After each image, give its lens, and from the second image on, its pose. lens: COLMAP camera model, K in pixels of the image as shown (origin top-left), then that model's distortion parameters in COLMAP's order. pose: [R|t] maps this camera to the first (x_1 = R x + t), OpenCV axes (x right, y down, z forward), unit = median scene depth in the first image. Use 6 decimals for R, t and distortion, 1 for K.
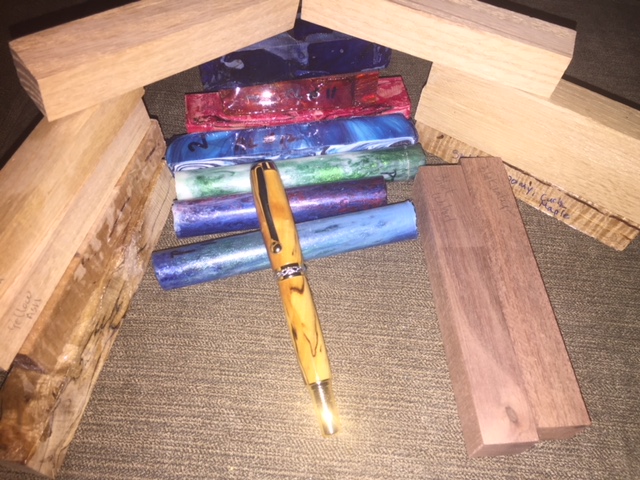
lens RADIAL K [[543.4, 0, 321.7], [0, 543.4, 238.4], [0, 0, 1]] dist [0.085596, -0.110479]
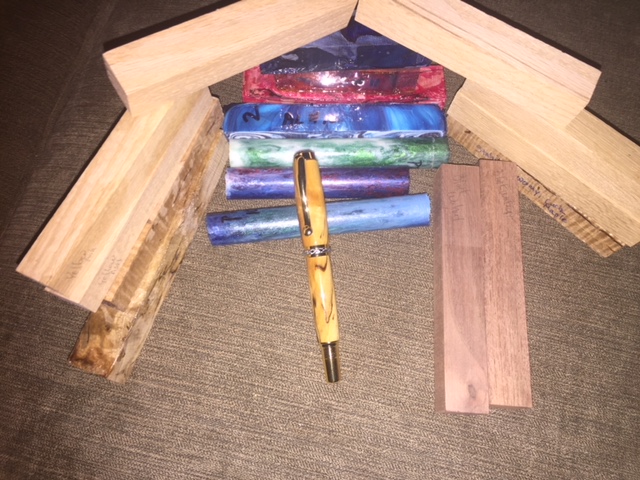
lens RADIAL K [[543.4, 0, 331.0], [0, 543.4, 227.3], [0, 0, 1]] dist [0.085596, -0.110479]
pose [[0.990653, 0.131261, -0.037111, 0.011214], [-0.119993, 0.967966, 0.220555, -0.254518], [0.064873, -0.214040, 0.974668, -0.168218]]
